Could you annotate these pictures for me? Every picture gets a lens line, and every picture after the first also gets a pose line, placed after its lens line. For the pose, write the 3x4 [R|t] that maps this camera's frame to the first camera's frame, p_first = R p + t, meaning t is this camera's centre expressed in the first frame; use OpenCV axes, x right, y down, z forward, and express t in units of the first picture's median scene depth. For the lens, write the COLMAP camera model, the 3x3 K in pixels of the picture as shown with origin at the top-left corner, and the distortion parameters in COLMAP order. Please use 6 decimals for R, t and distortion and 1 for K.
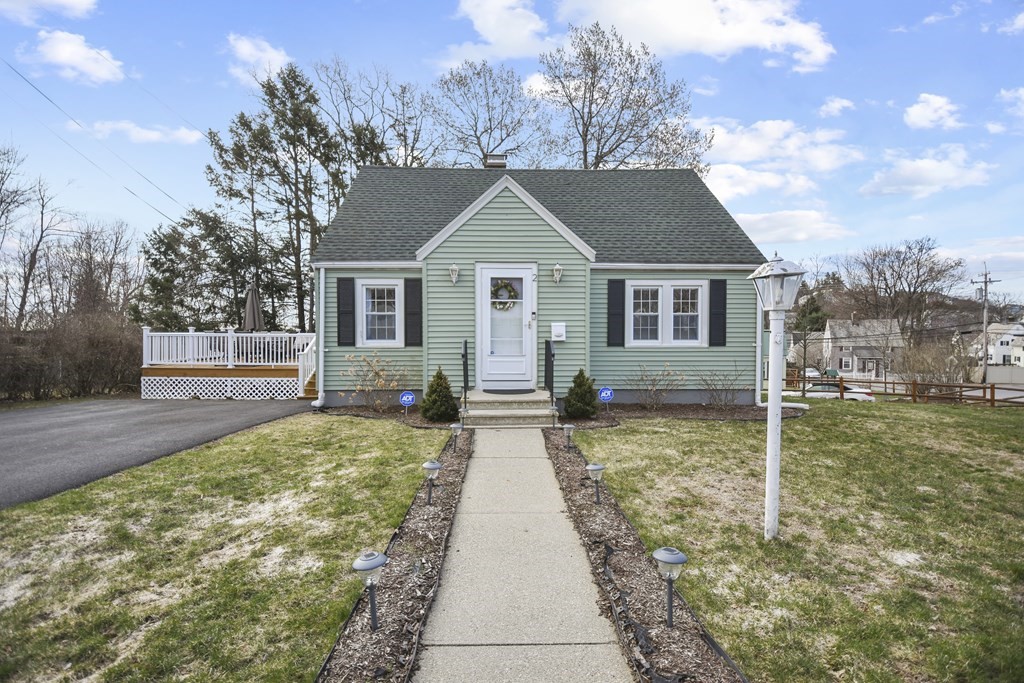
lens RADIAL K [[443.3, 0, 484.4], [0, 443.3, 335.1], [0, 0, 1]] dist [-0.020489, -0.009687]
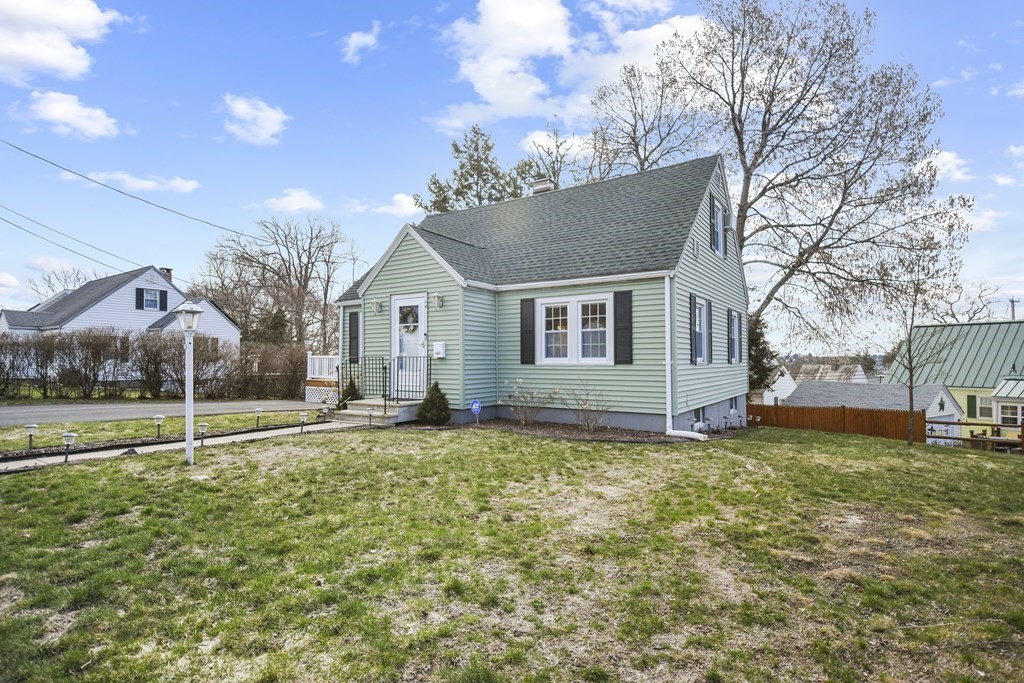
lens RADIAL K [[499.8, 0, 505.6], [0, 499.8, 336.7], [0, 0, 1]] dist [-0.004173, -0.007137]
pose [[0.835712, -0.023236, -0.548676, 0.890079], [0.006246, 0.999442, -0.032813, 0.000487], [0.549132, 0.023995, 0.835391, 0.003091]]
